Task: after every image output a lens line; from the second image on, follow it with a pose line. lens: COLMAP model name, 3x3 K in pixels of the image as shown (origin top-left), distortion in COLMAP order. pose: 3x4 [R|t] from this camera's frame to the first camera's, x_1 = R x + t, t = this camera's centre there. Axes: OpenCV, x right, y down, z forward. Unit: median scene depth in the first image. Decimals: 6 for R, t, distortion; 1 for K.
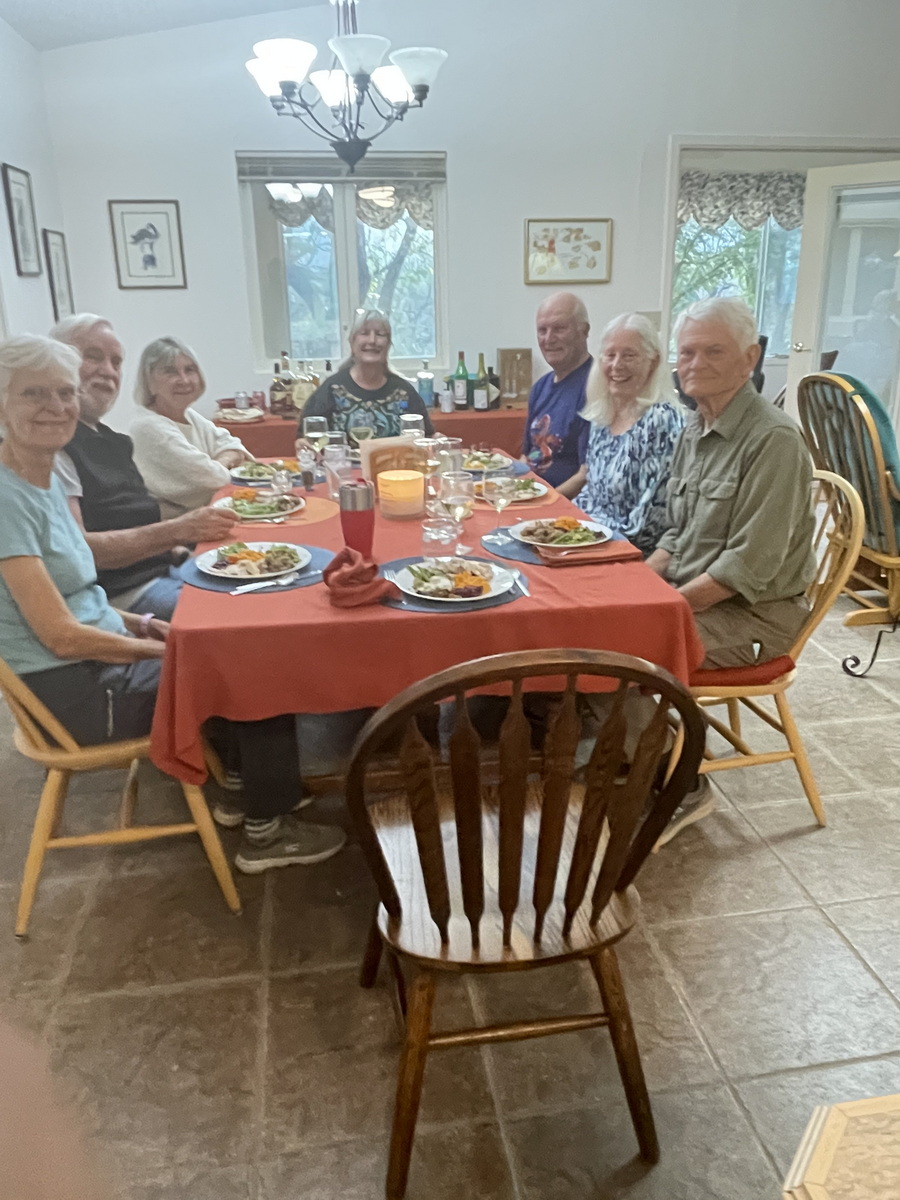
lens RADIAL K [[906.9, 0, 459.4], [0, 906.9, 602.9], [0, 0, 1]] dist [-0.004542, -0.010801]
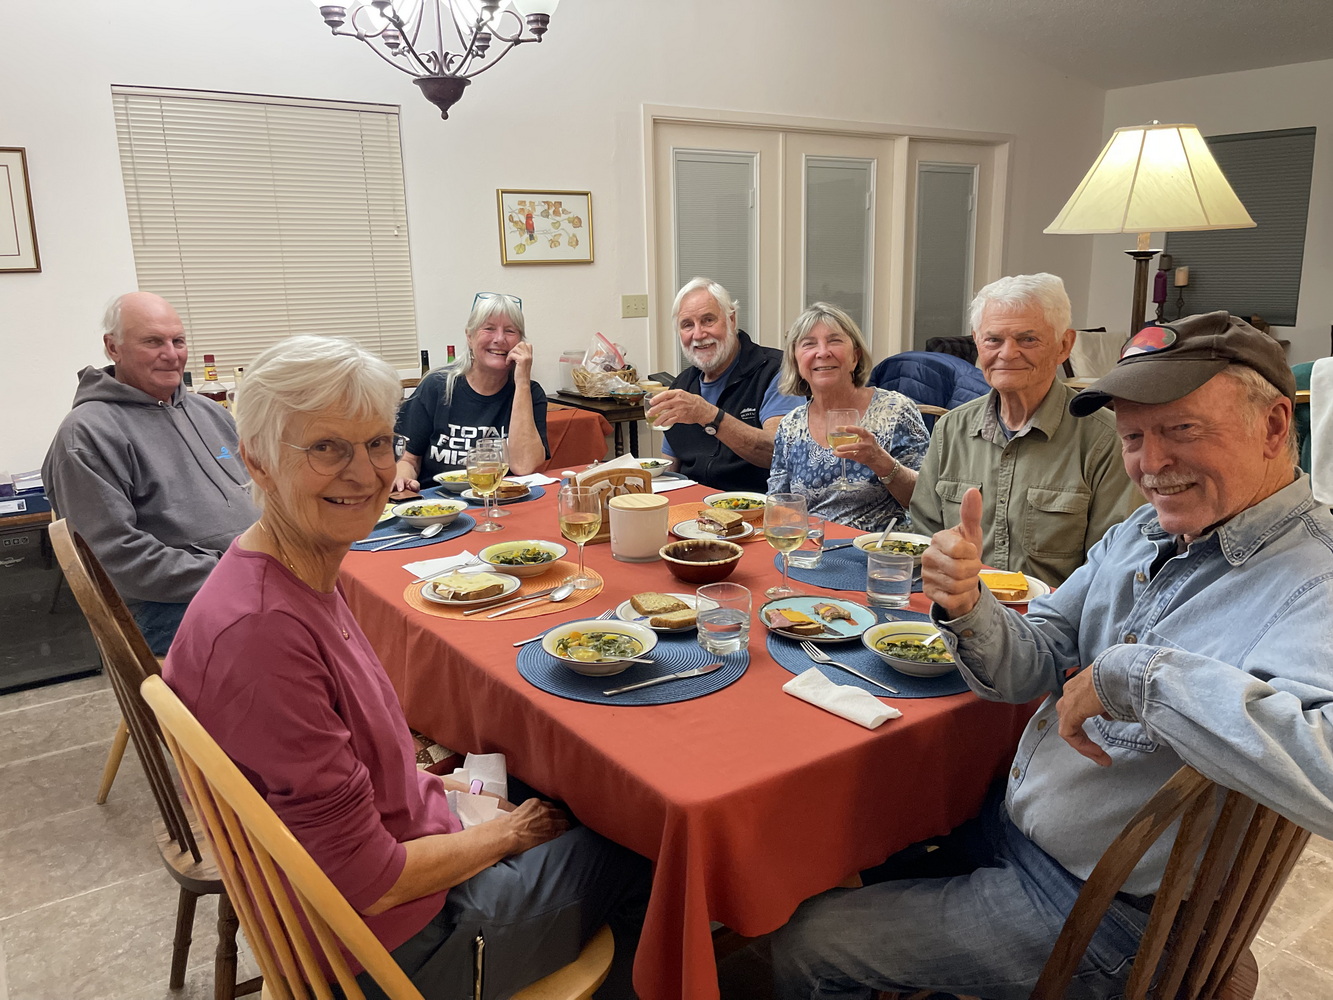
lens RADIAL K [[1007.4, 0, 667.3], [0, 1007.4, 495.2], [0, 0, 1]] dist [-0.004542, -0.010801]
pose [[0.894652, -0.101483, 0.435085, -0.232169], [0.150707, 0.985331, -0.080068, -0.054157], [-0.420577, 0.137204, 0.896822, 0.156546]]
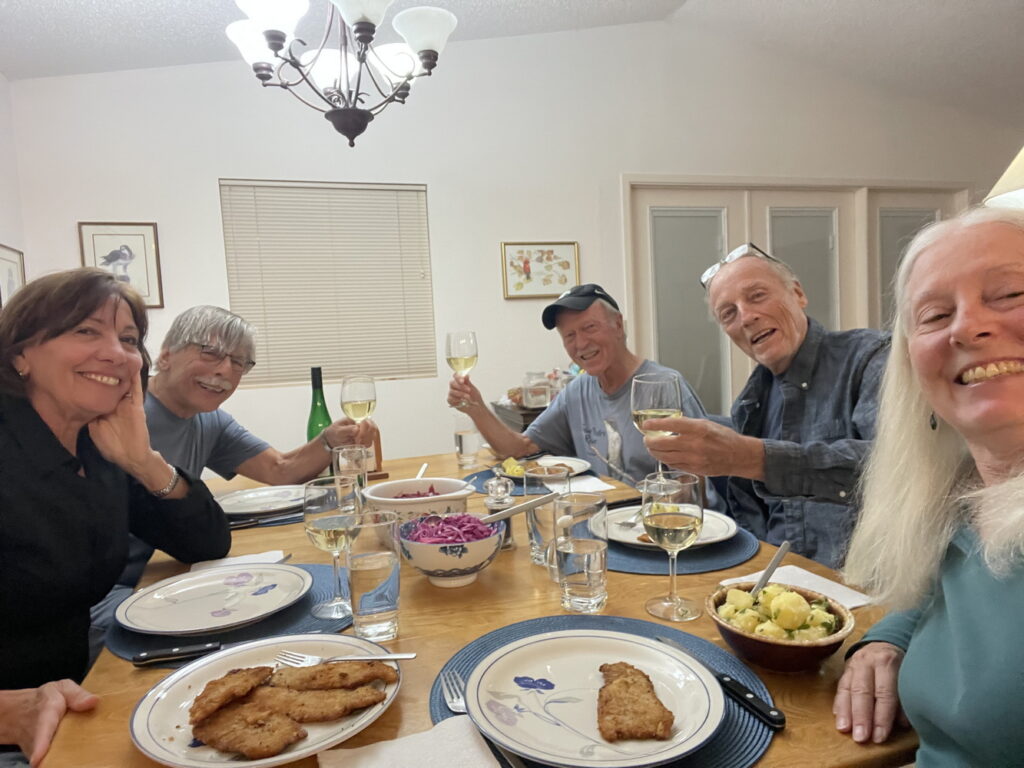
lens RADIAL K [[690.2, 0, 515.1], [0, 690.2, 383.3], [0, 0, 1]] dist [0.026687, -0.001679]
pose [[0.986471, -0.045192, 0.157584, -0.052889], [0.086535, 0.959970, -0.266401, -0.041047], [-0.139236, 0.276434, 0.950893, 0.271183]]
